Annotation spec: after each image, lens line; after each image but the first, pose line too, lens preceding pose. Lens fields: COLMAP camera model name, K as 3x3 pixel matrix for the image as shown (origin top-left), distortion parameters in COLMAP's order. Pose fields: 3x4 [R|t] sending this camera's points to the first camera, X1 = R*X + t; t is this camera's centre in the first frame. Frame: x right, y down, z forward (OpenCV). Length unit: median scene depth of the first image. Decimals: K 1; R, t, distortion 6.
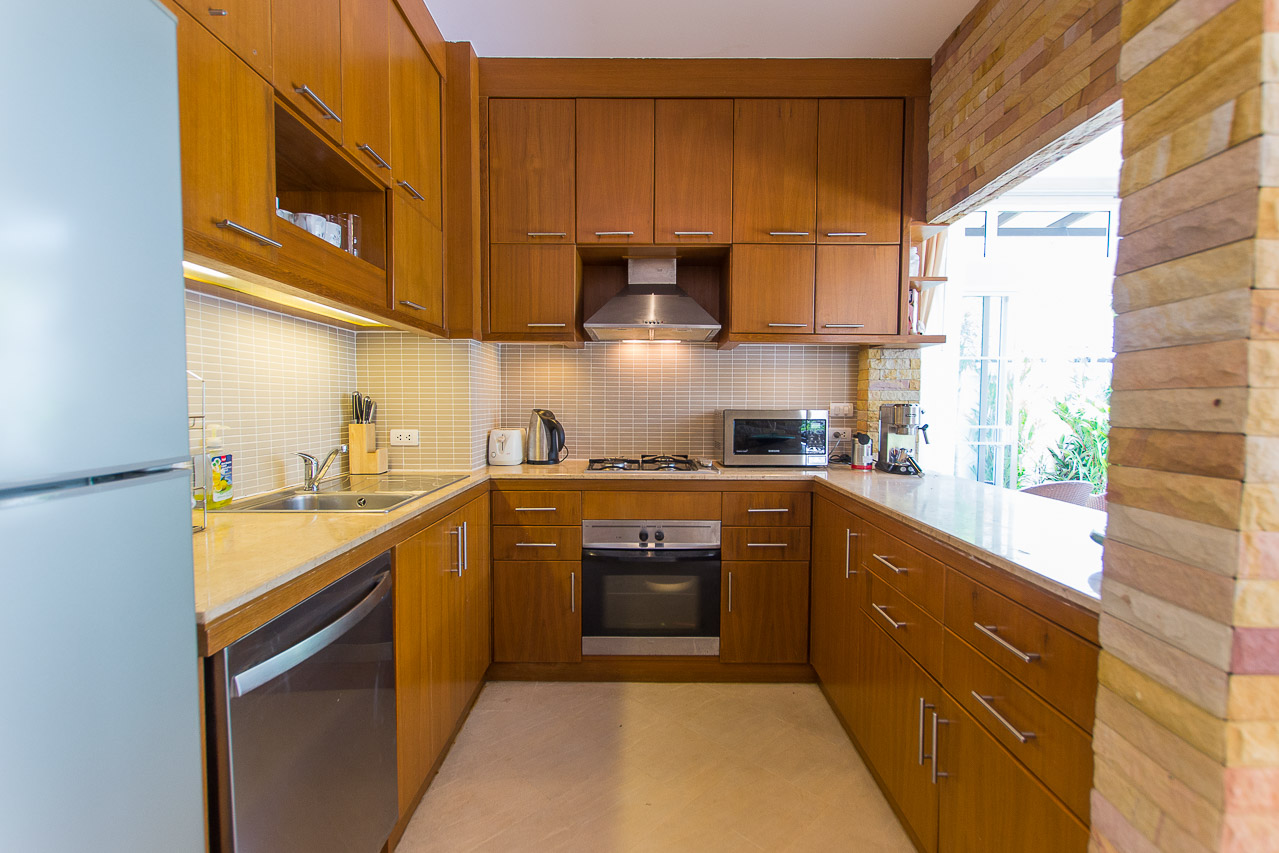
lens RADIAL K [[582.0, 0, 641.1], [0, 582.0, 431.5], [0, 0, 1]] dist [0.002813, -0.004423]
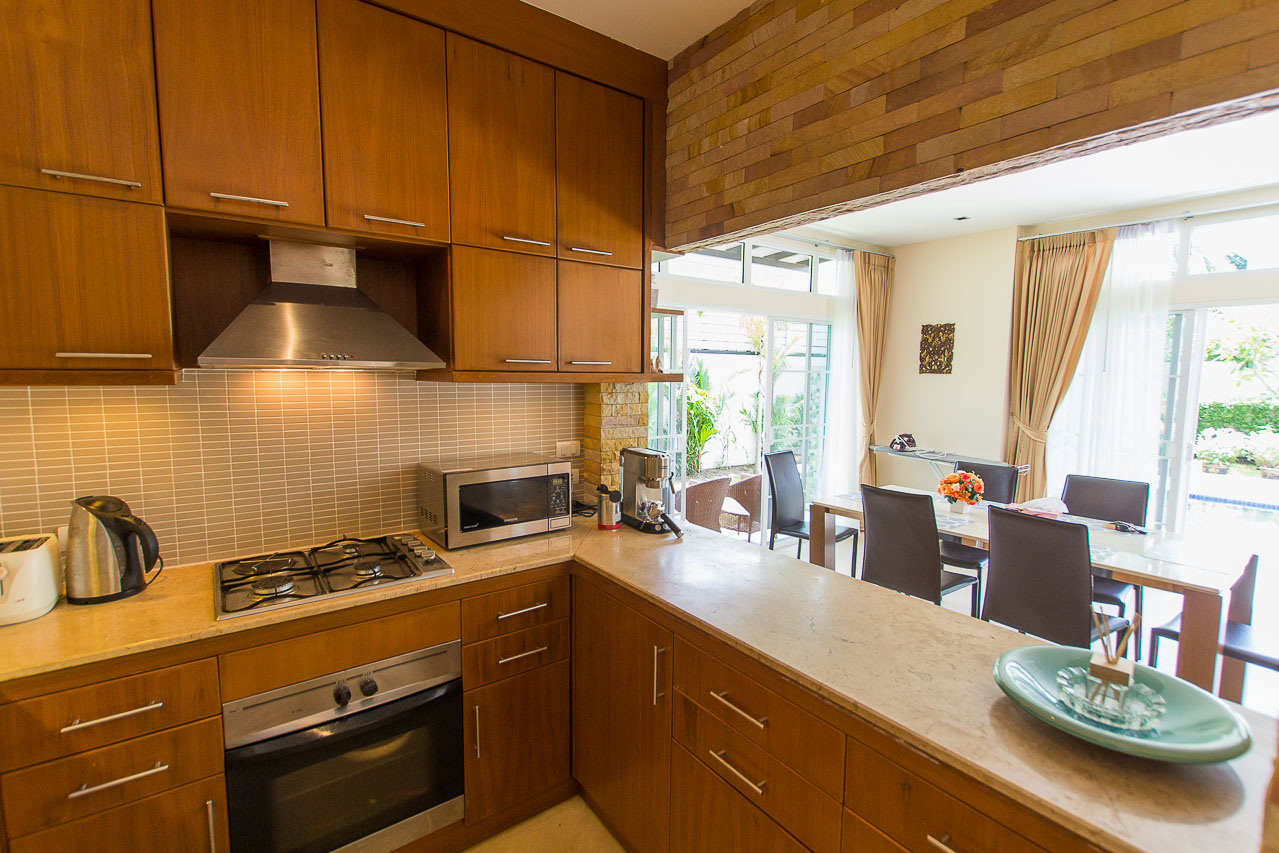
lens RADIAL K [[582.0, 0, 645.5], [0, 582.0, 430.4], [0, 0, 1]] dist [0.002813, -0.004423]
pose [[0.799987, -0.056973, 0.597307, -0.089308], [0.021806, 0.997585, 0.065947, -0.138619], [-0.599621, -0.039732, 0.799297, 0.286880]]
